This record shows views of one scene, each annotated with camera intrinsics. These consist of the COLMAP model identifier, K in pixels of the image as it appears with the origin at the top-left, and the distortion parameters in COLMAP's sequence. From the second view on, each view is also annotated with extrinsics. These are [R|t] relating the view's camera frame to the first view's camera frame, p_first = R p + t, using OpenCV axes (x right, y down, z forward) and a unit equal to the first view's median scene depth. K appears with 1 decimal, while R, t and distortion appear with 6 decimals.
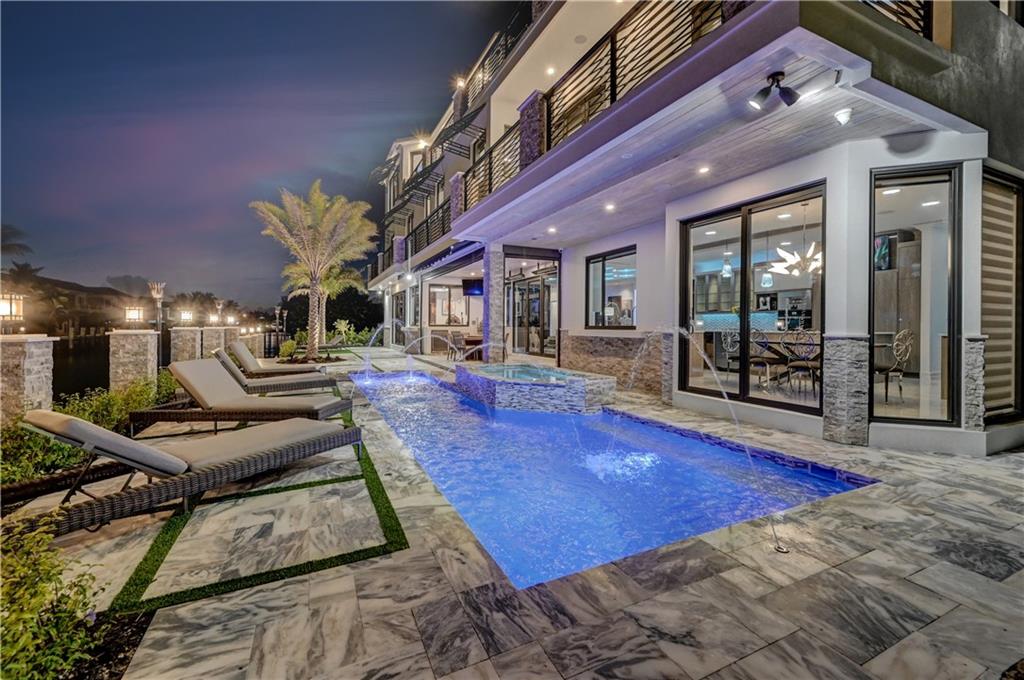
lens RADIAL K [[420.3, 0, 502.2], [0, 420.3, 330.0], [0, 0, 1]] dist [0.000566, 0.000153]
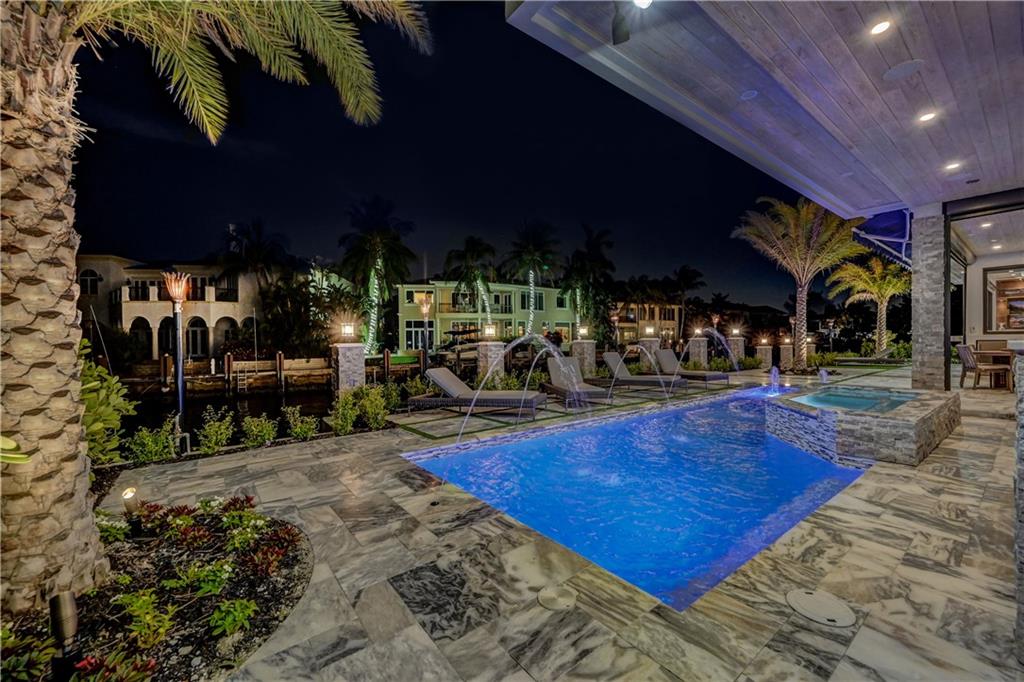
lens RADIAL K [[407.0, 0, 511.9], [0, 407.0, 340.2], [0, 0, 1]] dist [0.000560, 0.000765]
pose [[0.218233, -0.000759, -0.975896, 1.659436], [0.000069, 1.000000, -0.000762, 0.002883], [0.975897, 0.000099, 0.218233, 0.802026]]
